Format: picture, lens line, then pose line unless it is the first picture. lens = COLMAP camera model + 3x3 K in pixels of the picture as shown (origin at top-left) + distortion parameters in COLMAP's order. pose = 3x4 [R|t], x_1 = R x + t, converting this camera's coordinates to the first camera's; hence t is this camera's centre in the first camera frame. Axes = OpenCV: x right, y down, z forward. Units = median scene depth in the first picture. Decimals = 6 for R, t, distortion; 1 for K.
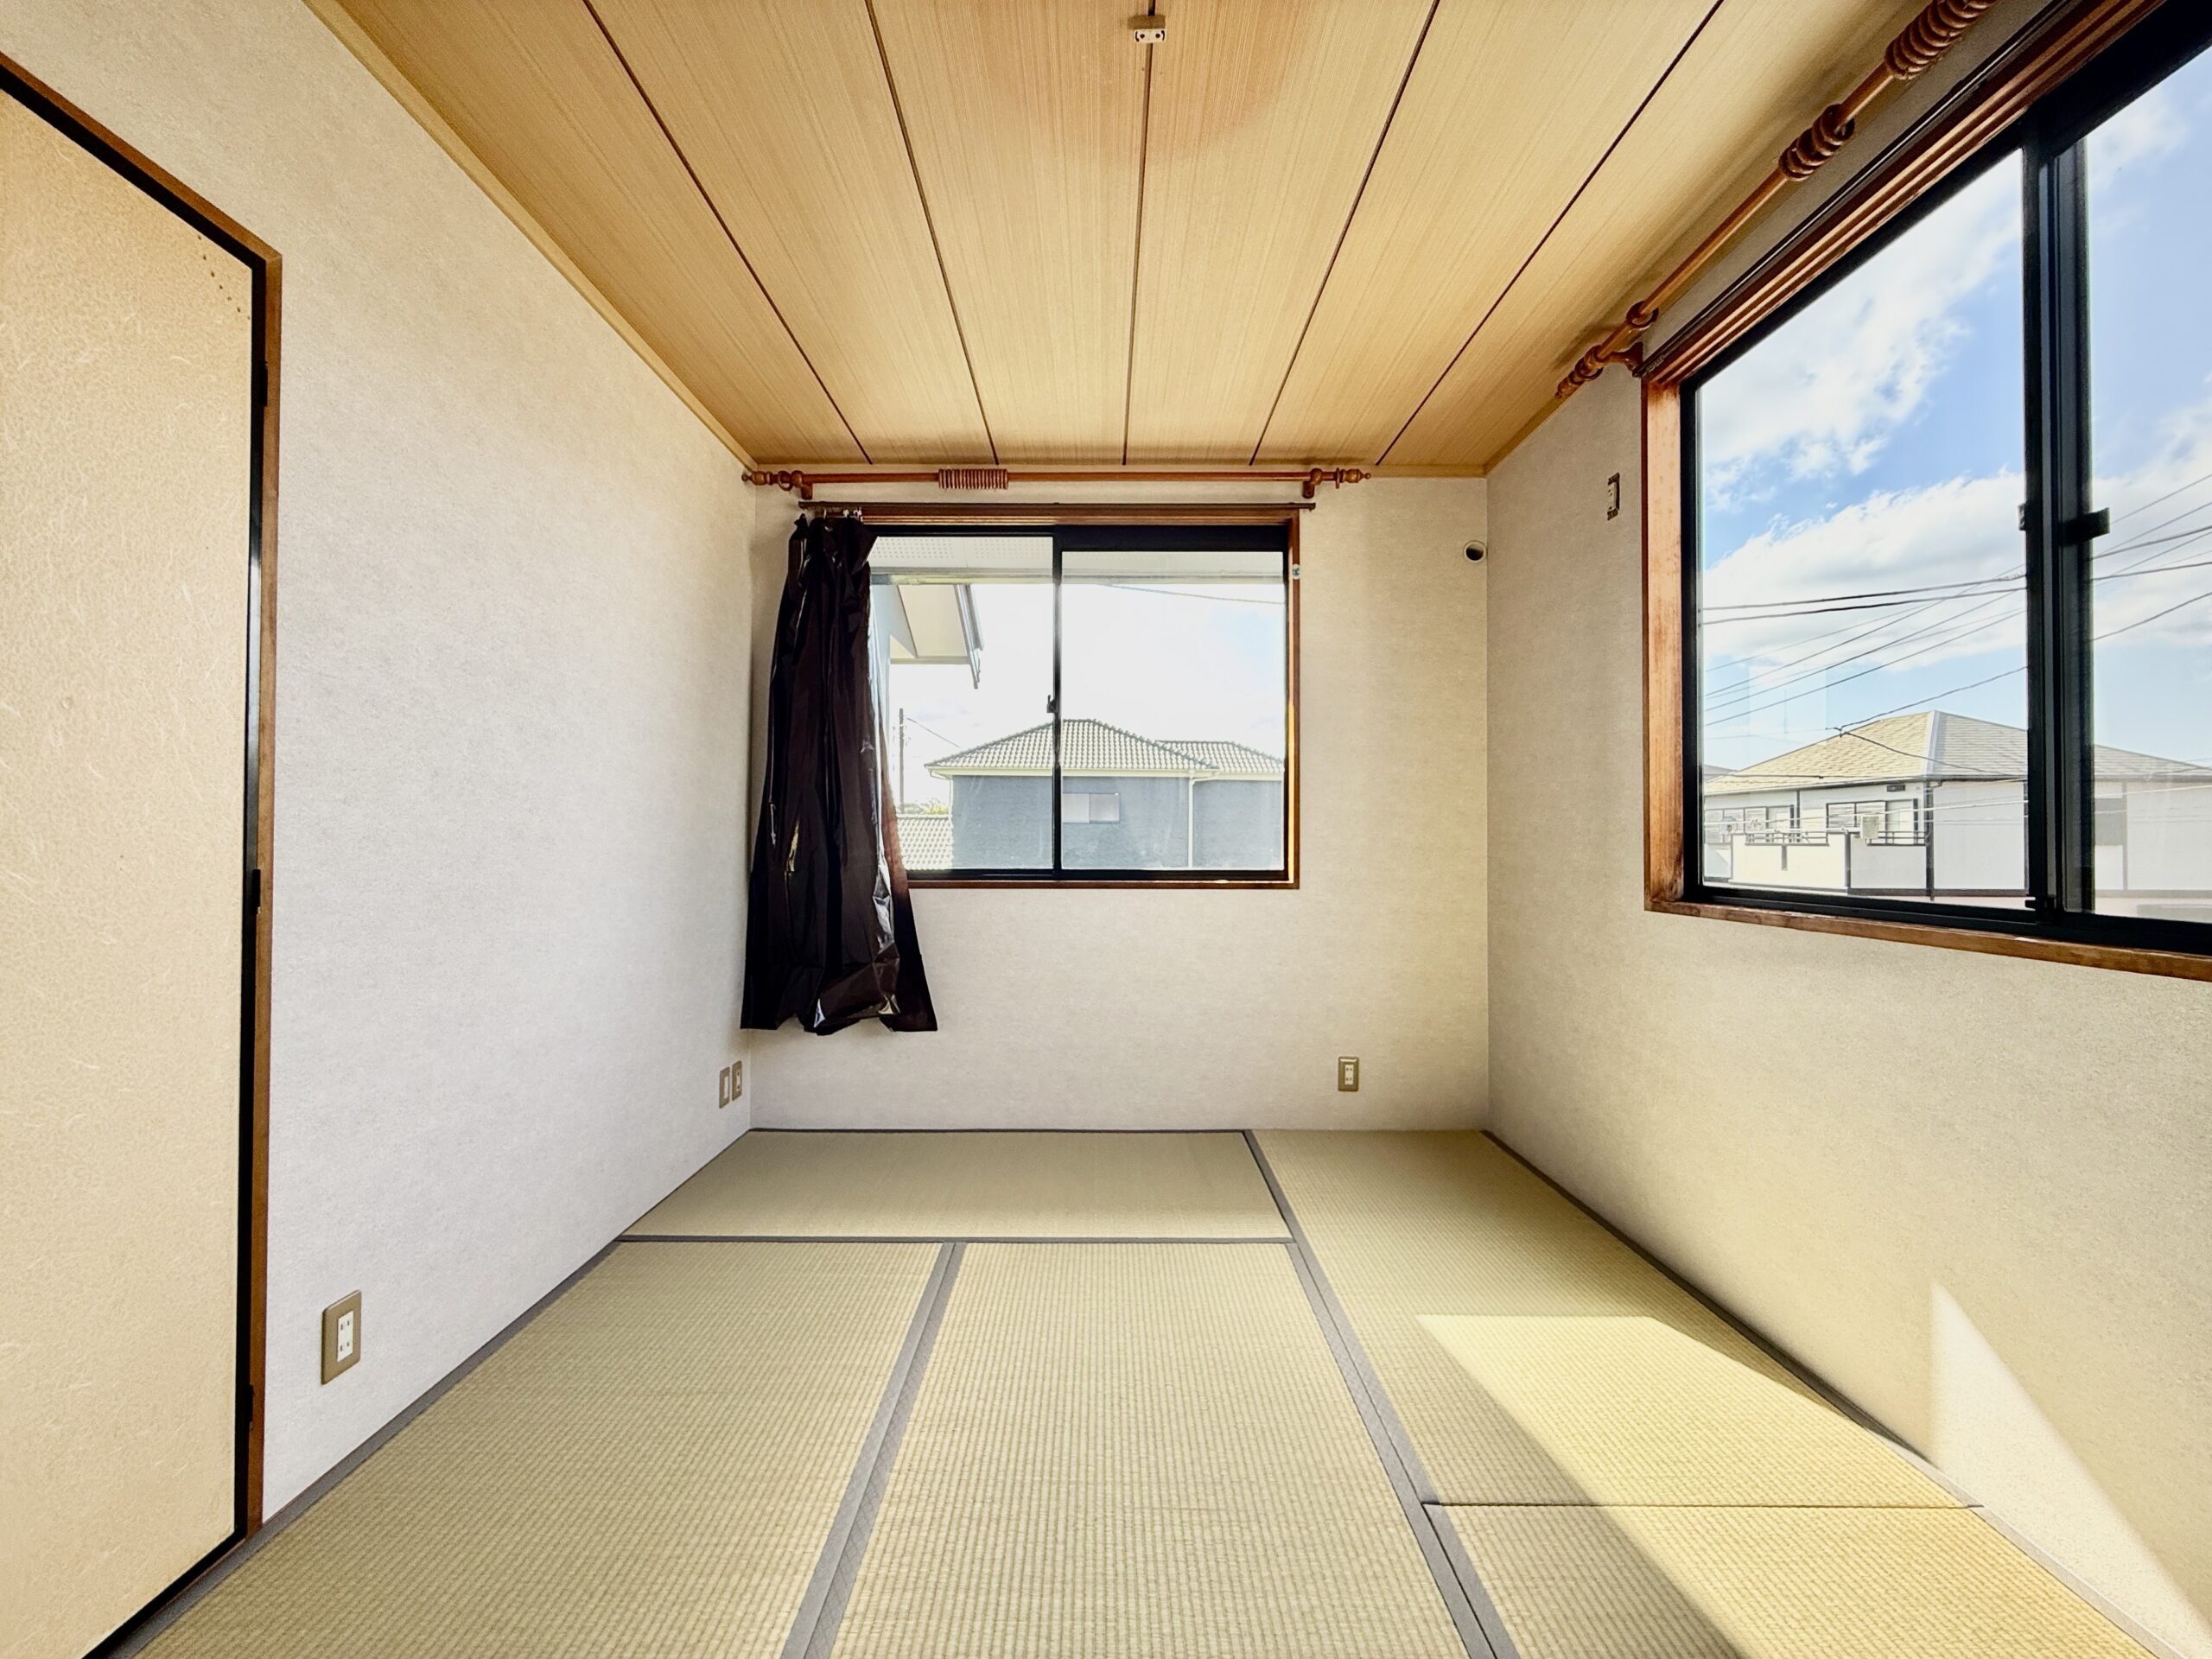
lens RADIAL K [[882.1, 0, 1101.7], [0, 882.1, 828.5], [0, 0, 1]] dist [0.001135, -0.000080]
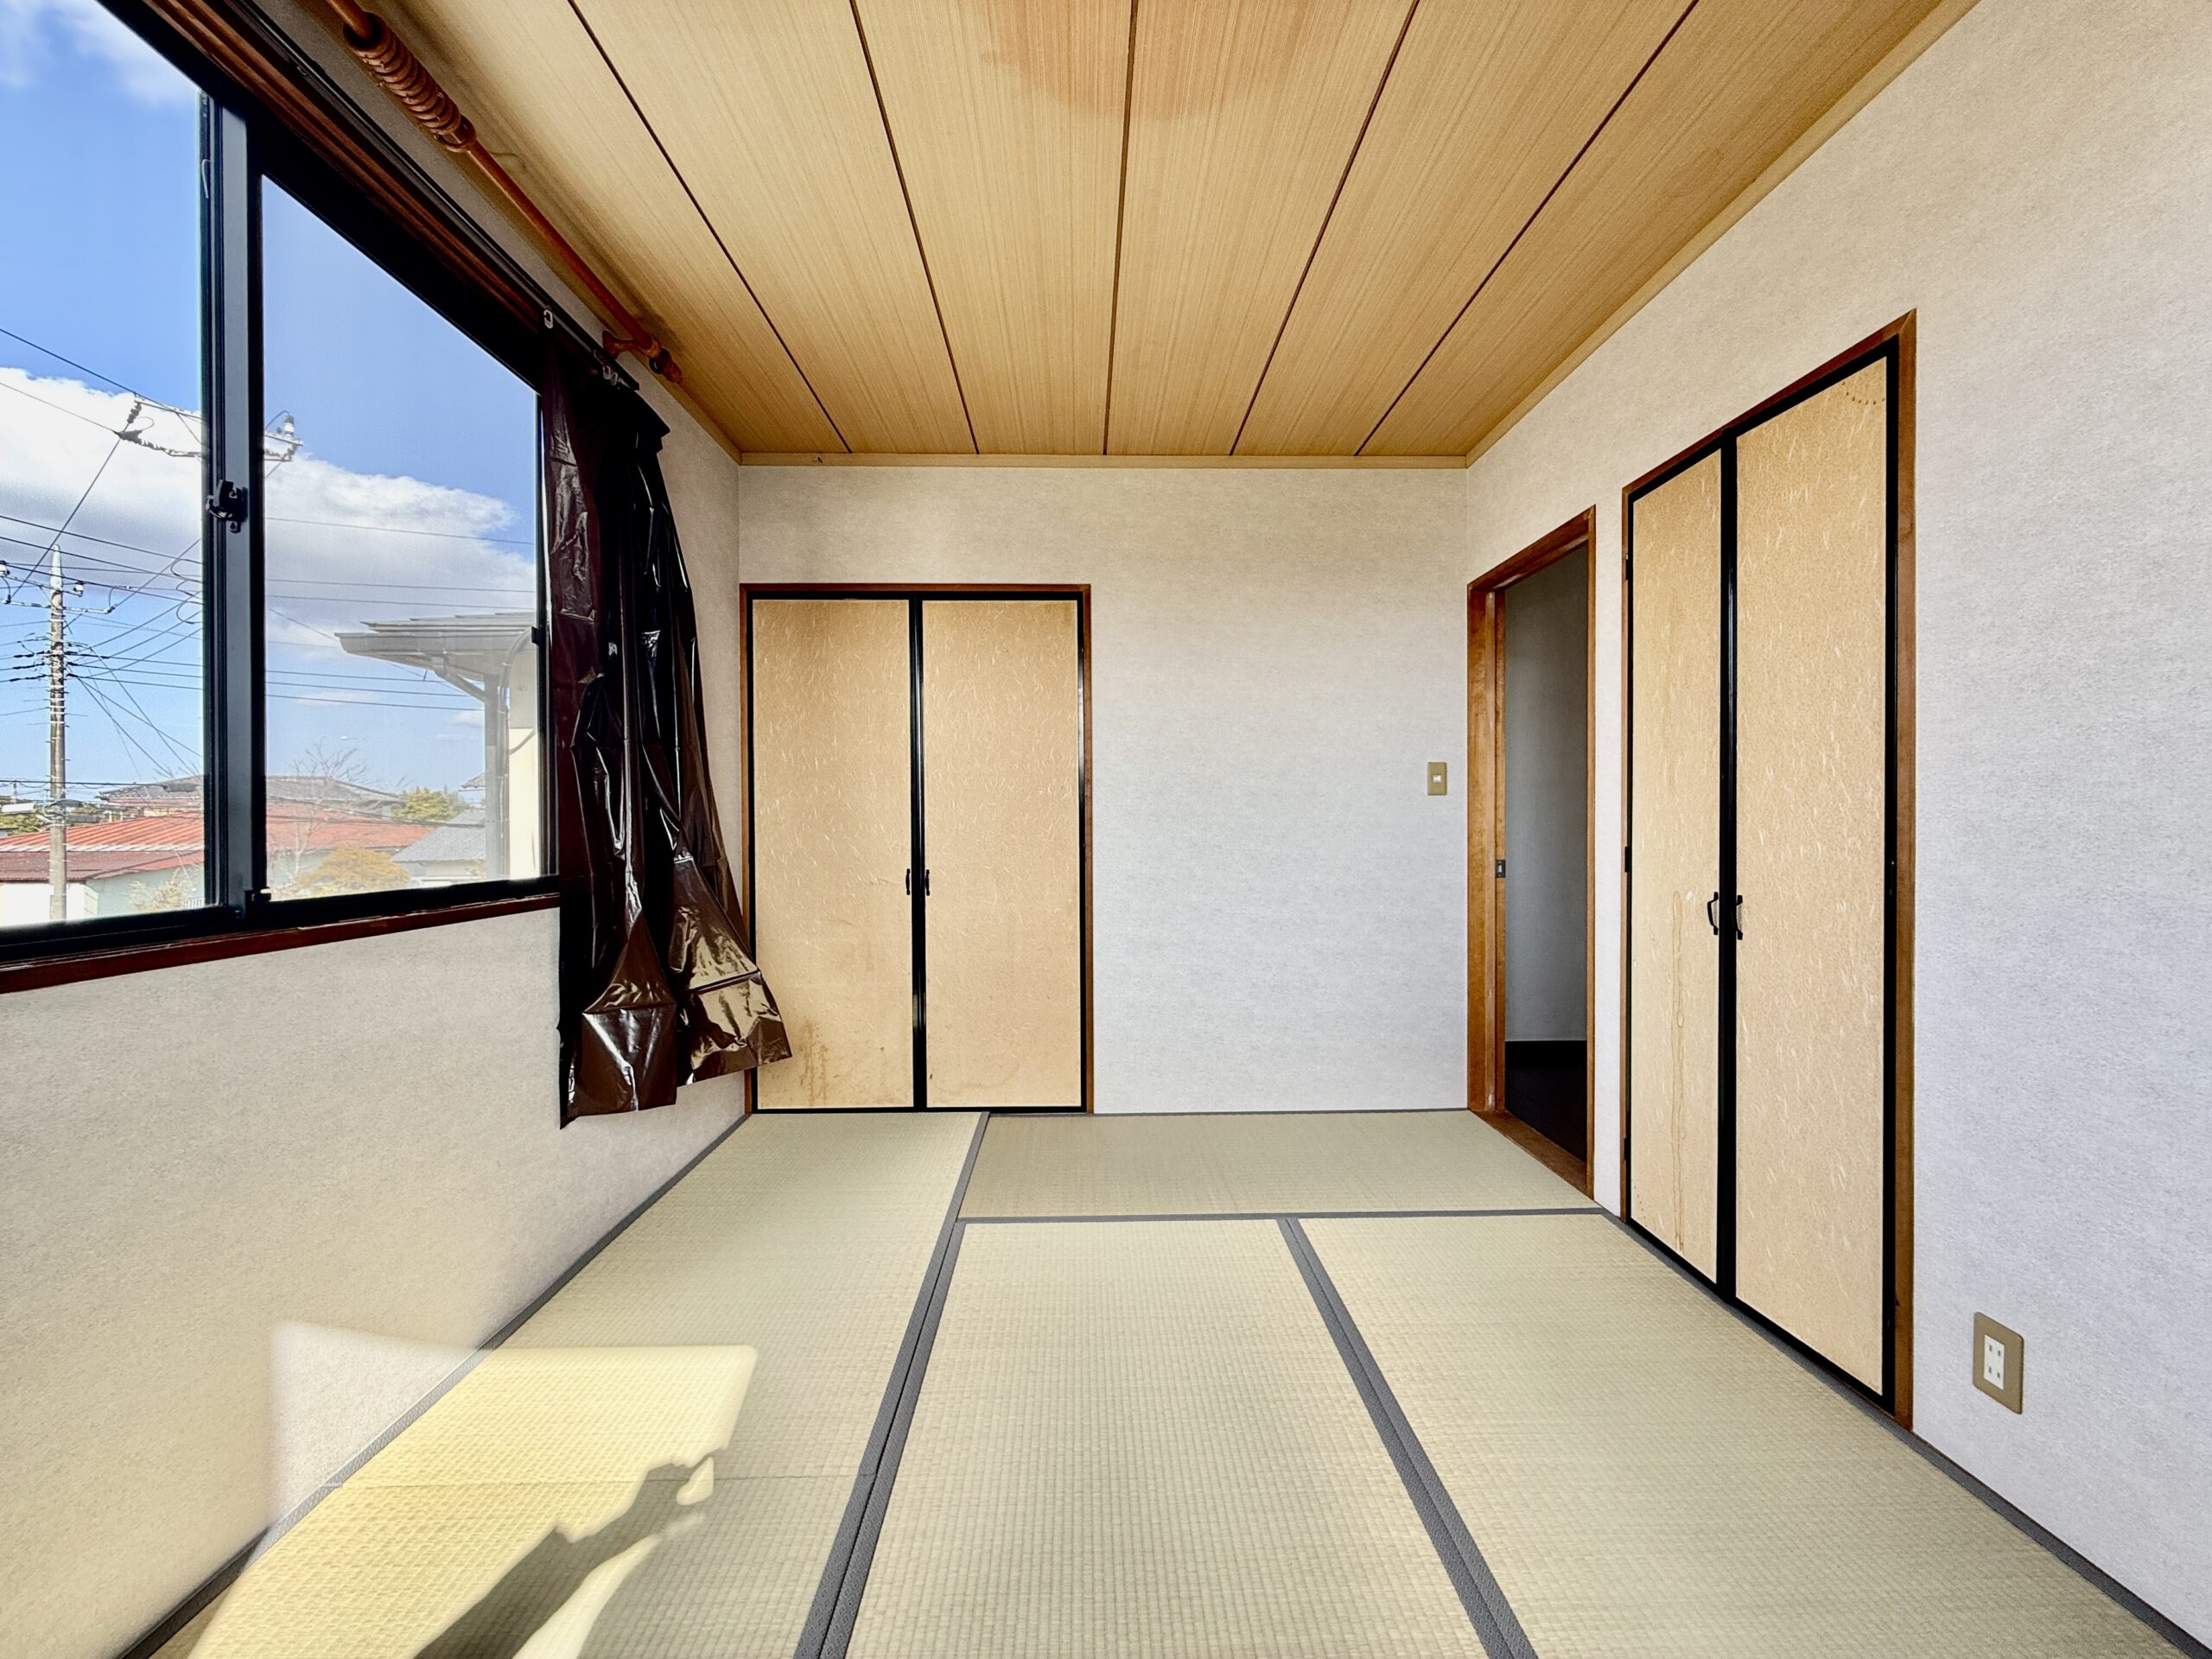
lens RADIAL K [[882.1, 0, 1102.2], [0, 882.1, 832.1], [0, 0, 1]] dist [0.001135, -0.000080]
pose [[-0.999845, -0.000479, -0.017617, 0.051398], [-0.000391, 0.999988, -0.004969, 0.007849], [0.017619, -0.004961, -0.999832, 0.919738]]
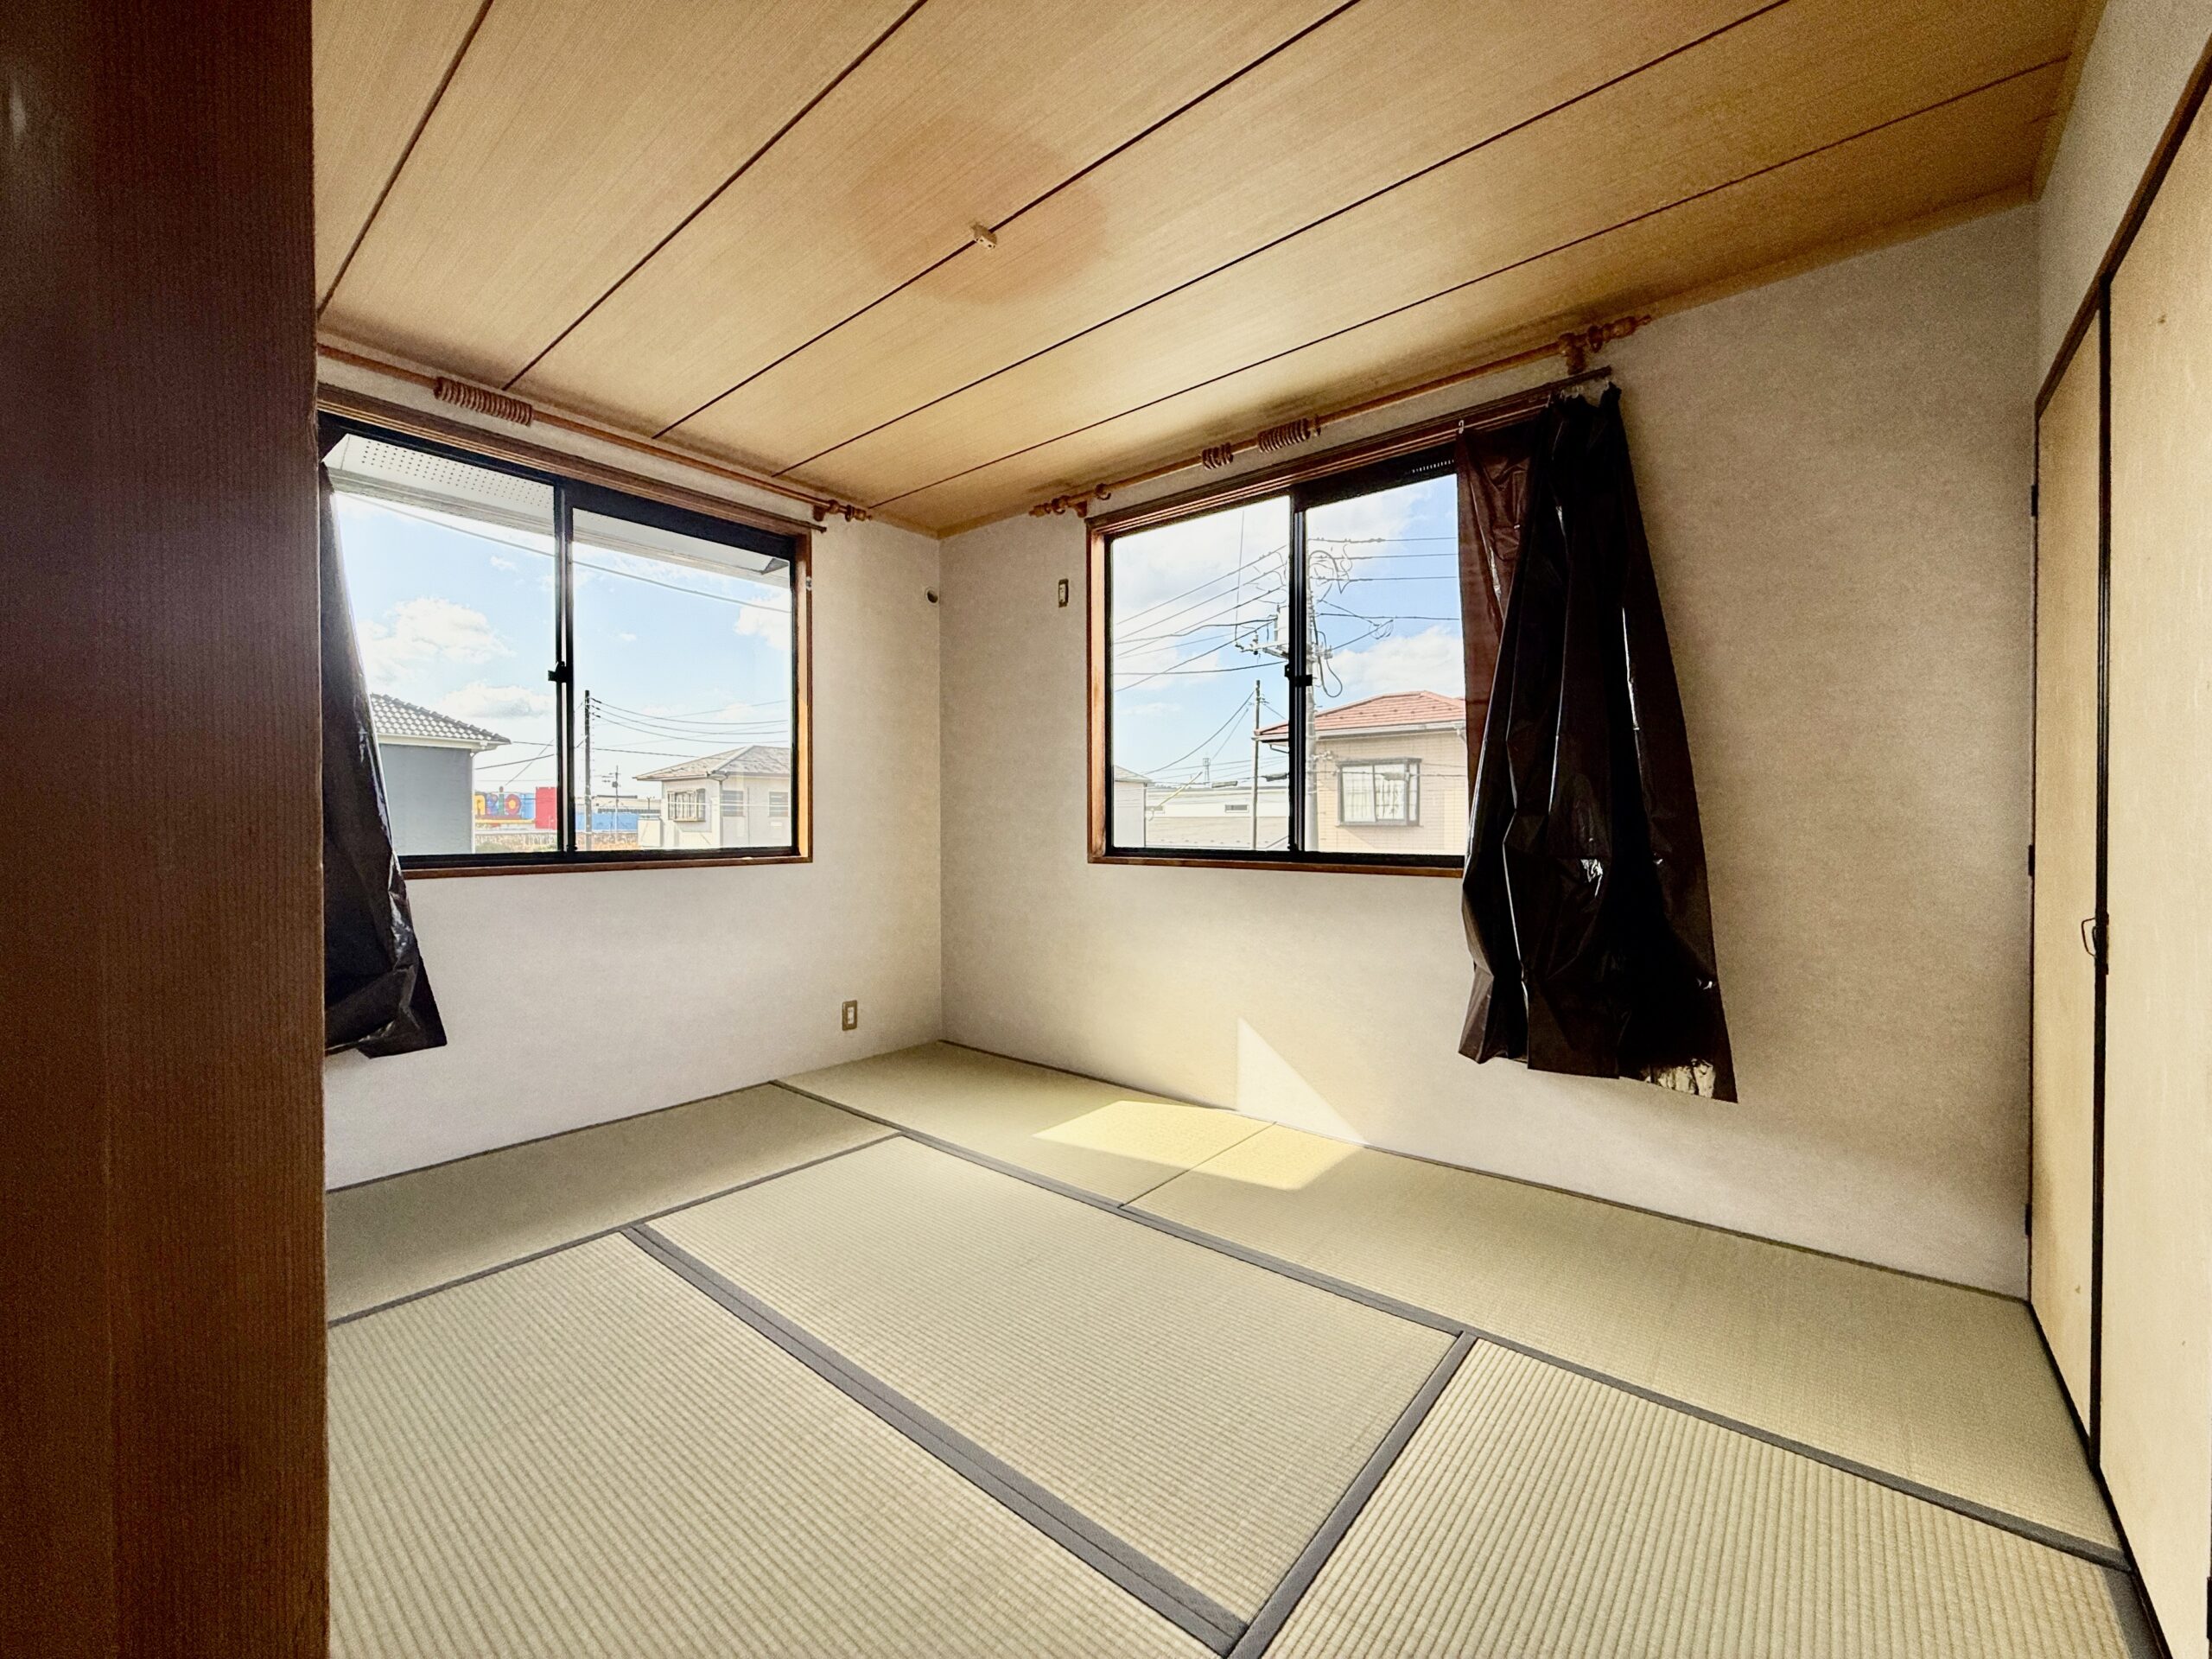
lens RADIAL K [[882.1, 0, 1101.3], [0, 882.1, 828.4], [0, 0, 1]] dist [0.001135, -0.000080]
pose [[0.639238, -0.010058, 0.768943, -0.428615], [-0.007988, 0.999774, 0.019718, -0.001137], [-0.768967, -0.018747, 0.639013, -0.022364]]
